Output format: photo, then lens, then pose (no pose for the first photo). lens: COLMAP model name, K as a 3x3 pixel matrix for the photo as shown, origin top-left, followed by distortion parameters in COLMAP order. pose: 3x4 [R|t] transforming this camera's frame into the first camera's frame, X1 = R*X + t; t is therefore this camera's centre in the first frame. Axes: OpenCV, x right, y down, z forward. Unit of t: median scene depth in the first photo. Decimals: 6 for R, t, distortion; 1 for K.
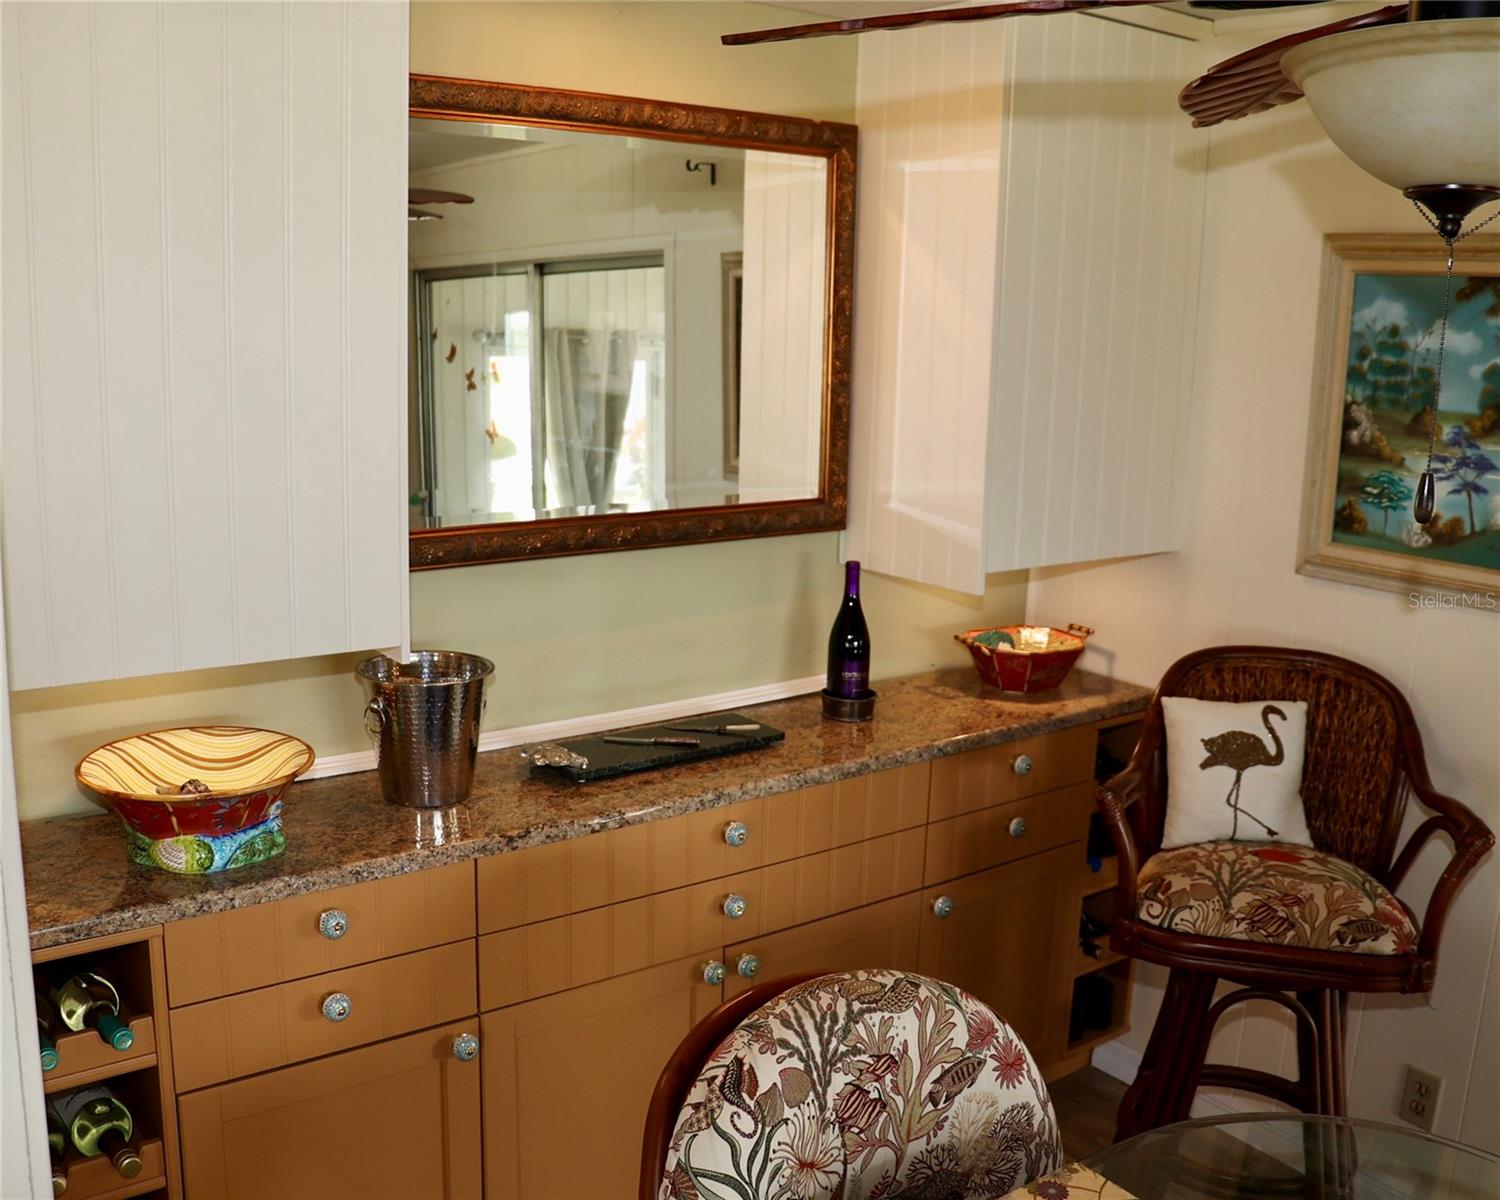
lens RADIAL K [[1490.7, 0, 750.0], [0, 1490.7, 600.0], [0, 0, 1]] dist [-0.205361, 0.191668]
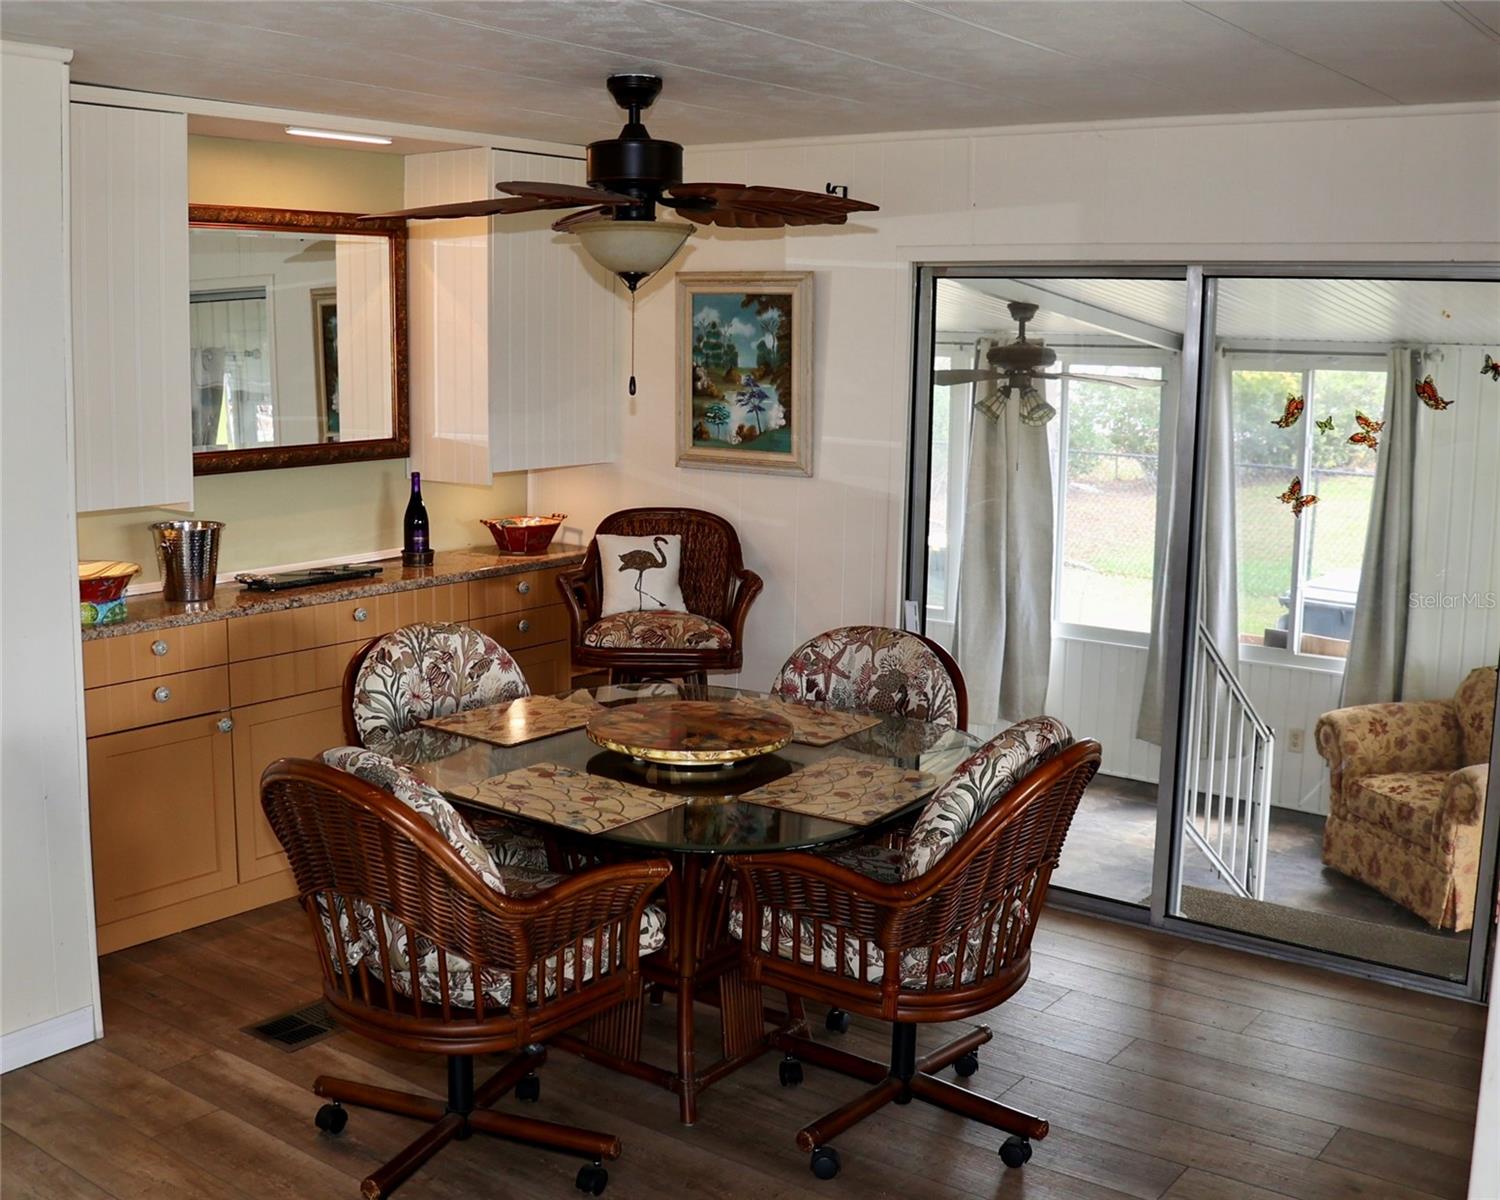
lens RADIAL K [[1630.2, 0, 749.0], [0, 1630.2, 562.5], [0, 0, 1]] dist [-0.166536, 0.008248]
pose [[0.959645, -0.058118, 0.275142, -0.087568], [0.070638, 0.996859, -0.035805, 0.186488], [-0.272197, 0.053796, 0.960737, -0.959408]]
